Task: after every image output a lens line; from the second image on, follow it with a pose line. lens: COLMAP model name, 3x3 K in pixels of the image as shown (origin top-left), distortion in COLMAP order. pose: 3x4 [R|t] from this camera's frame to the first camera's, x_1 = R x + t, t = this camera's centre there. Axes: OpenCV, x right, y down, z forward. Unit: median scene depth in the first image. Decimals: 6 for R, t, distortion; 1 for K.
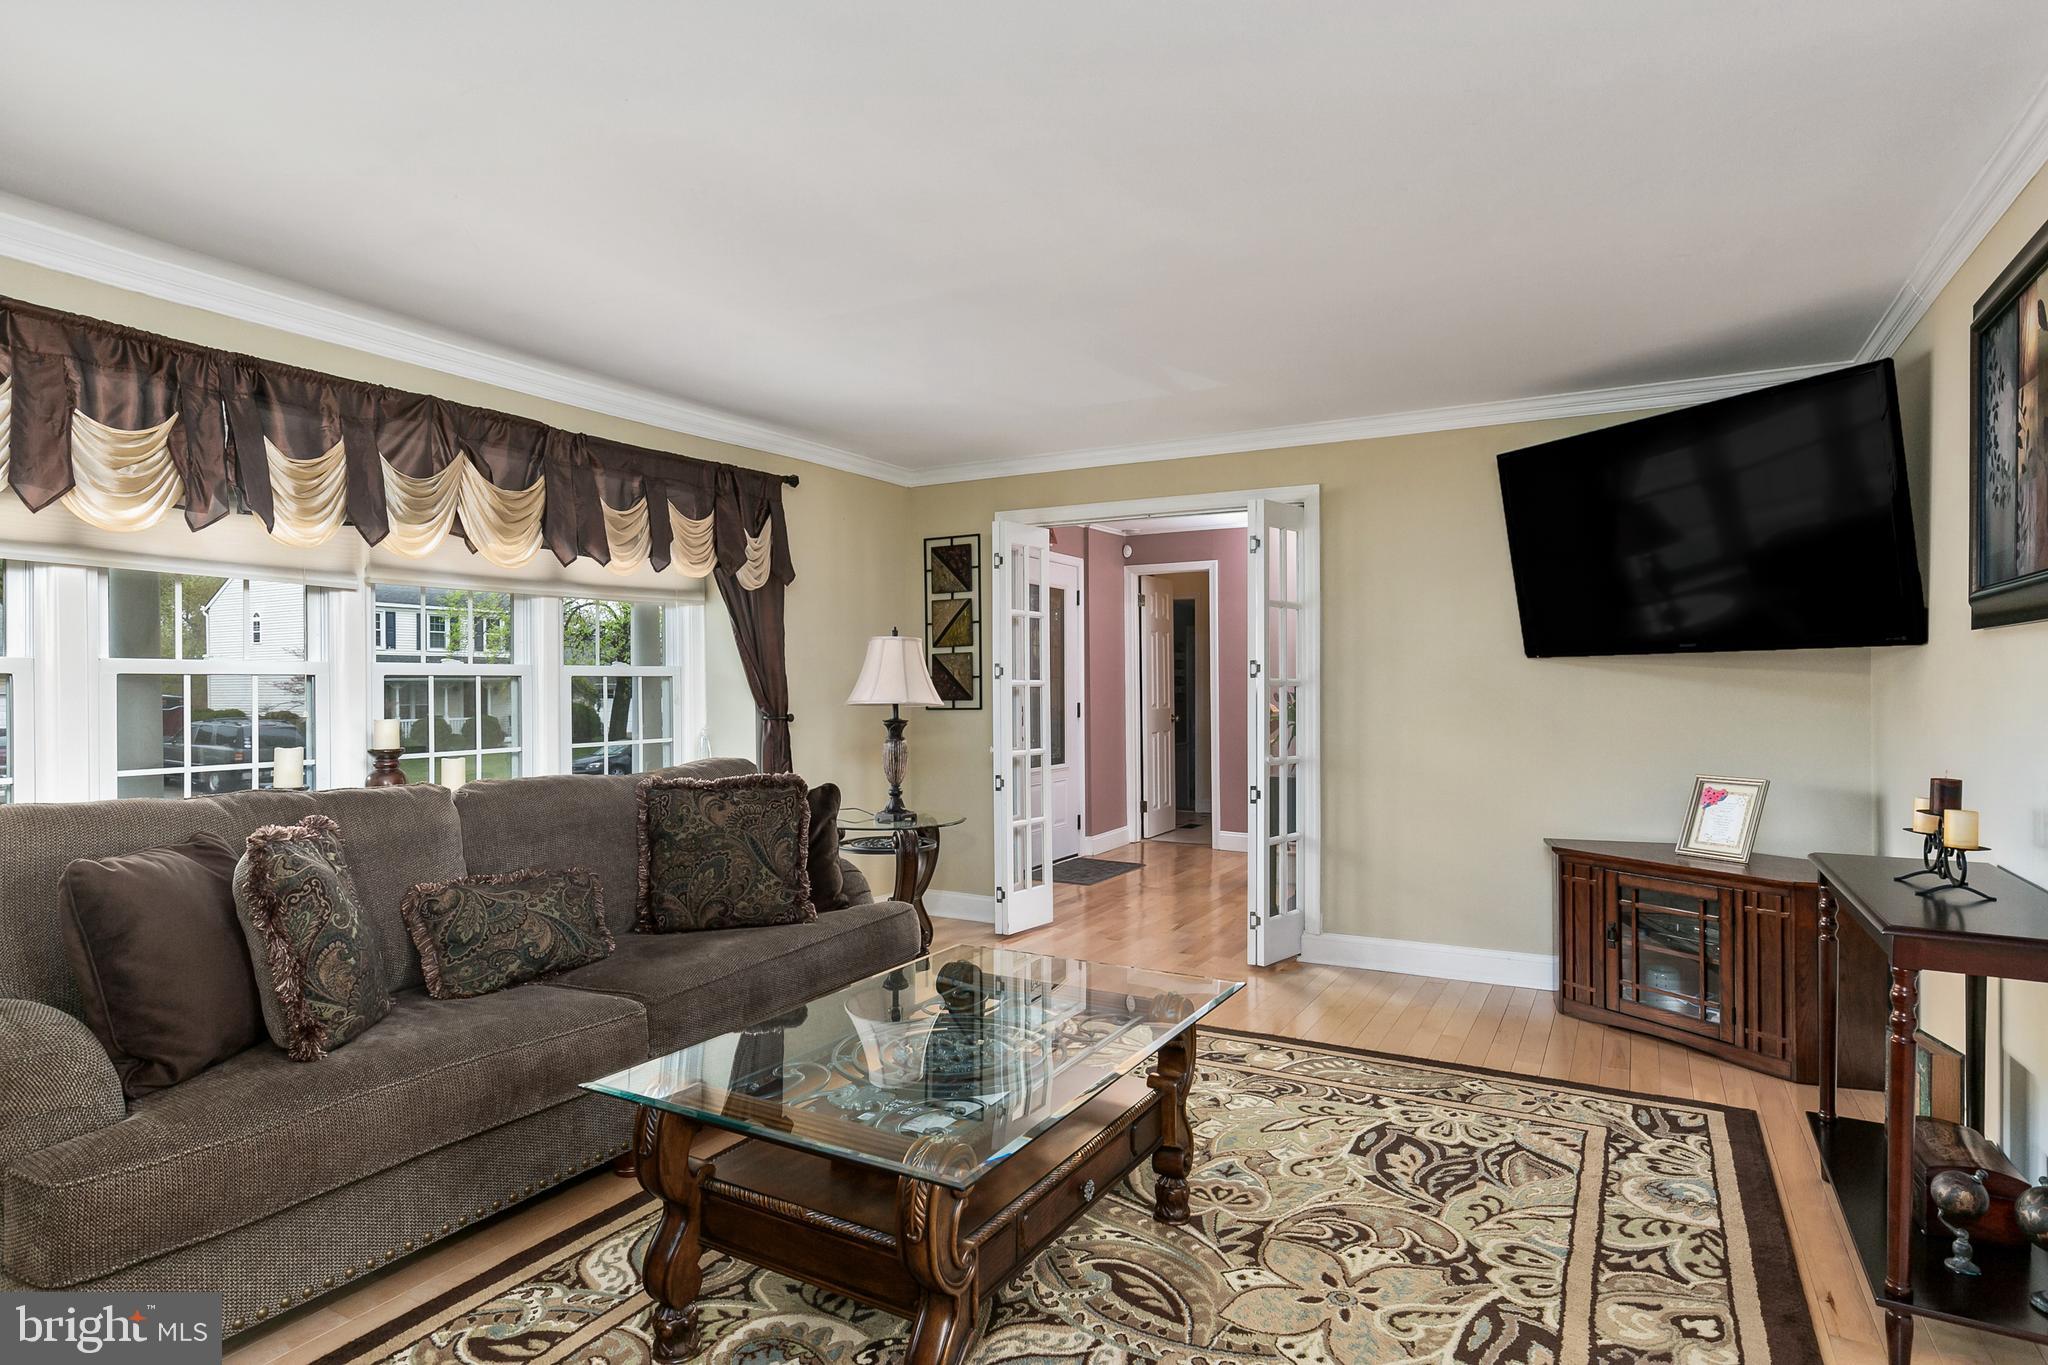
lens RADIAL K [[1140.9, 0, 1024.0], [0, 1140.9, 682.5], [0, 0, 1]] dist [0.001288, -0.000546]
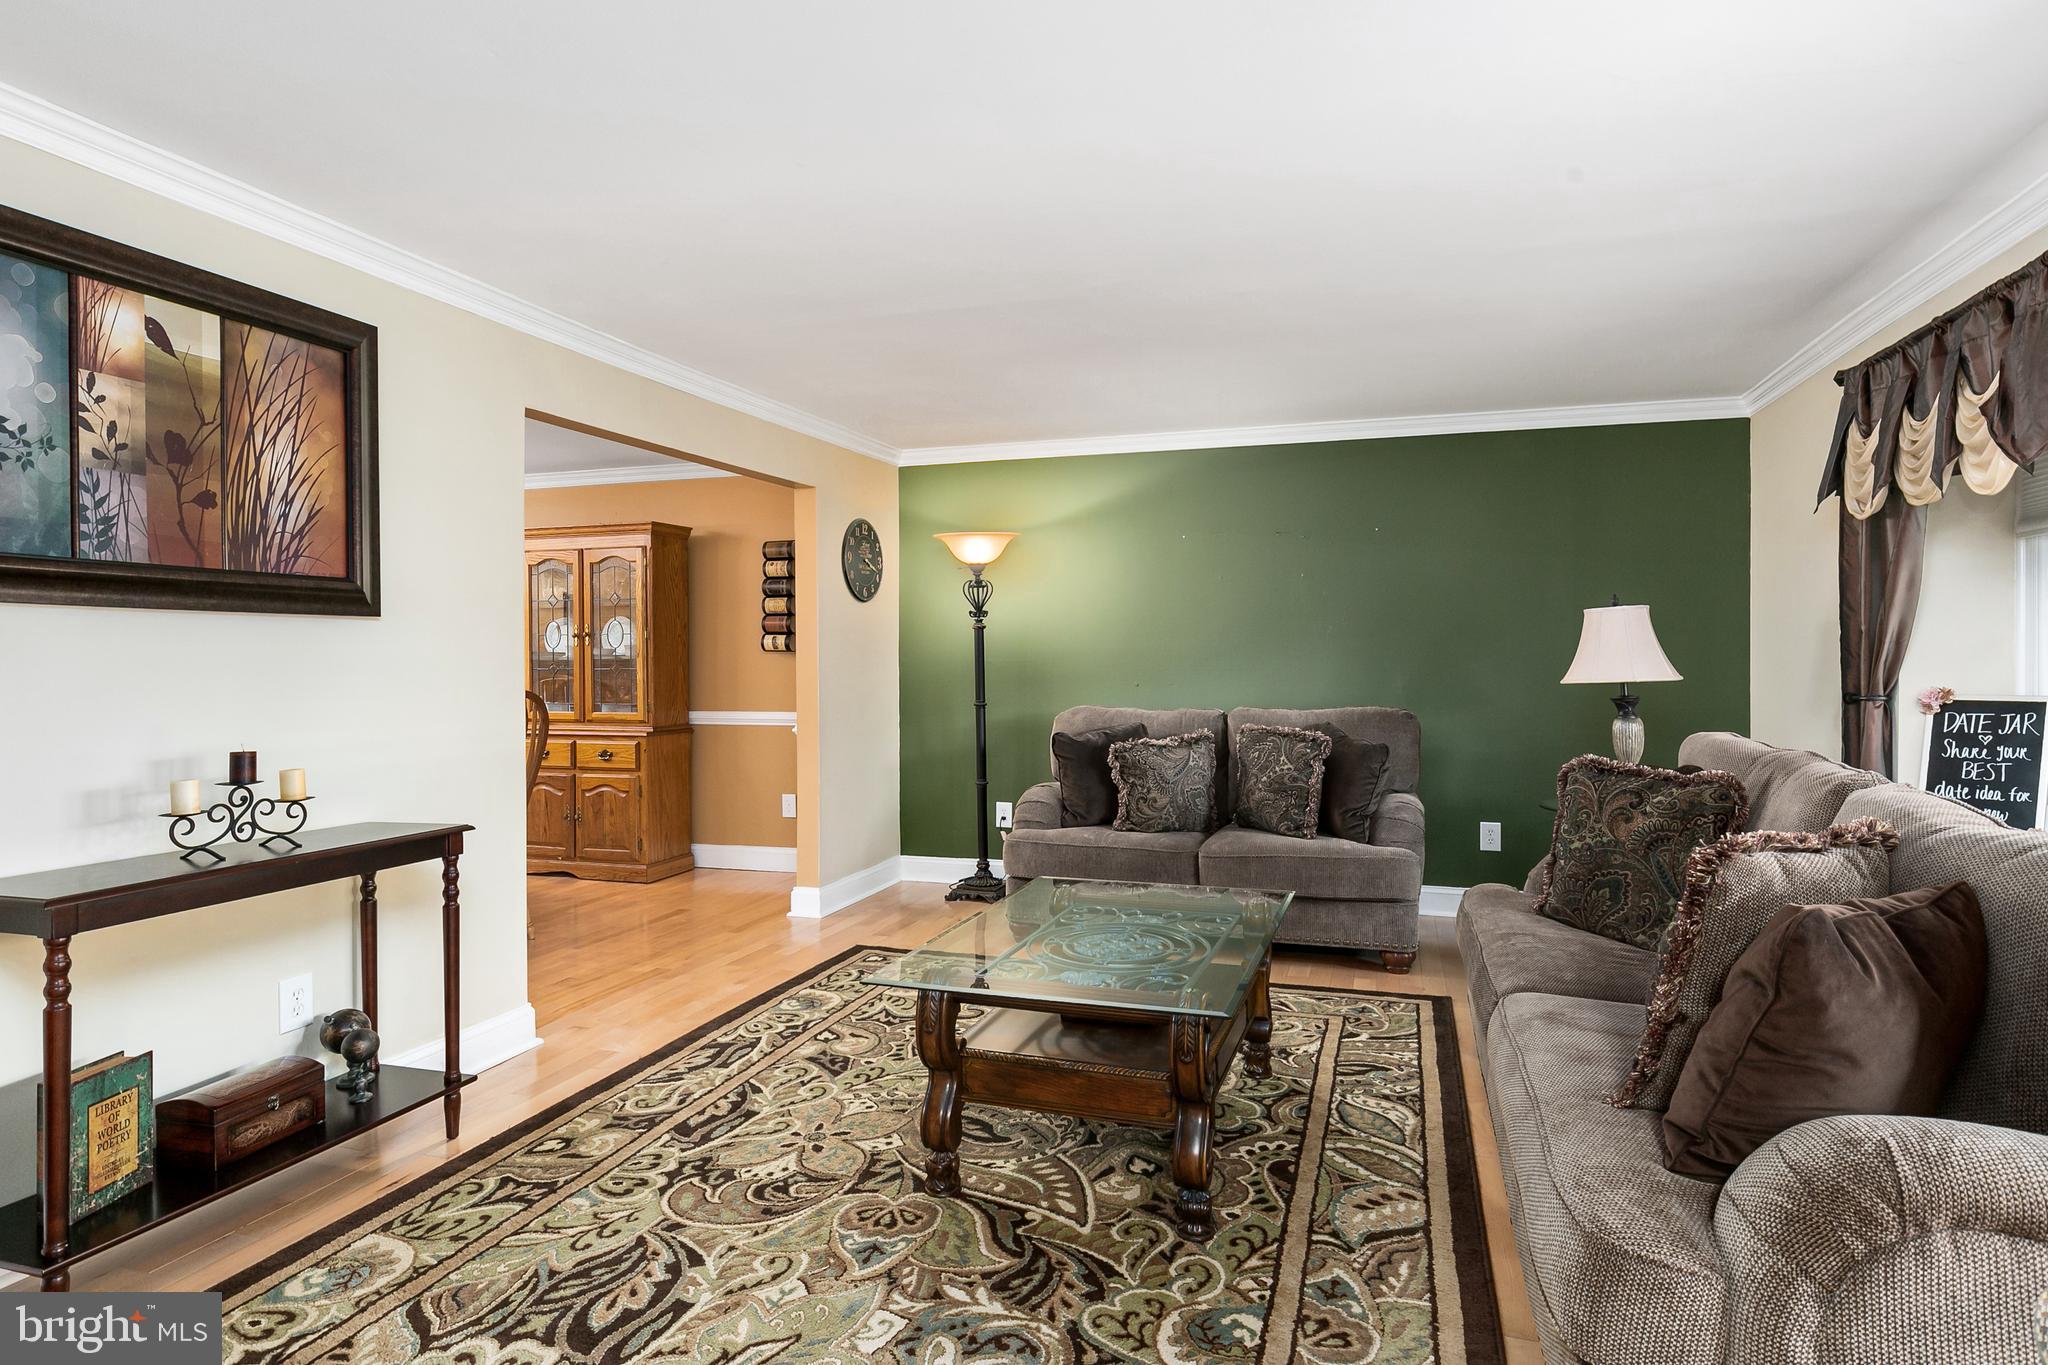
lens RADIAL K [[1142.6, 0, 1024.0], [0, 1142.6, 682.5], [0, 0, 1]] dist [0.003162, 0.000303]
pose [[-0.985147, 0.013323, -0.171195, 0.238467], [0.010004, 0.999745, 0.020237, 0.003628], [0.171421, 0.018223, -0.985029, 2.106536]]
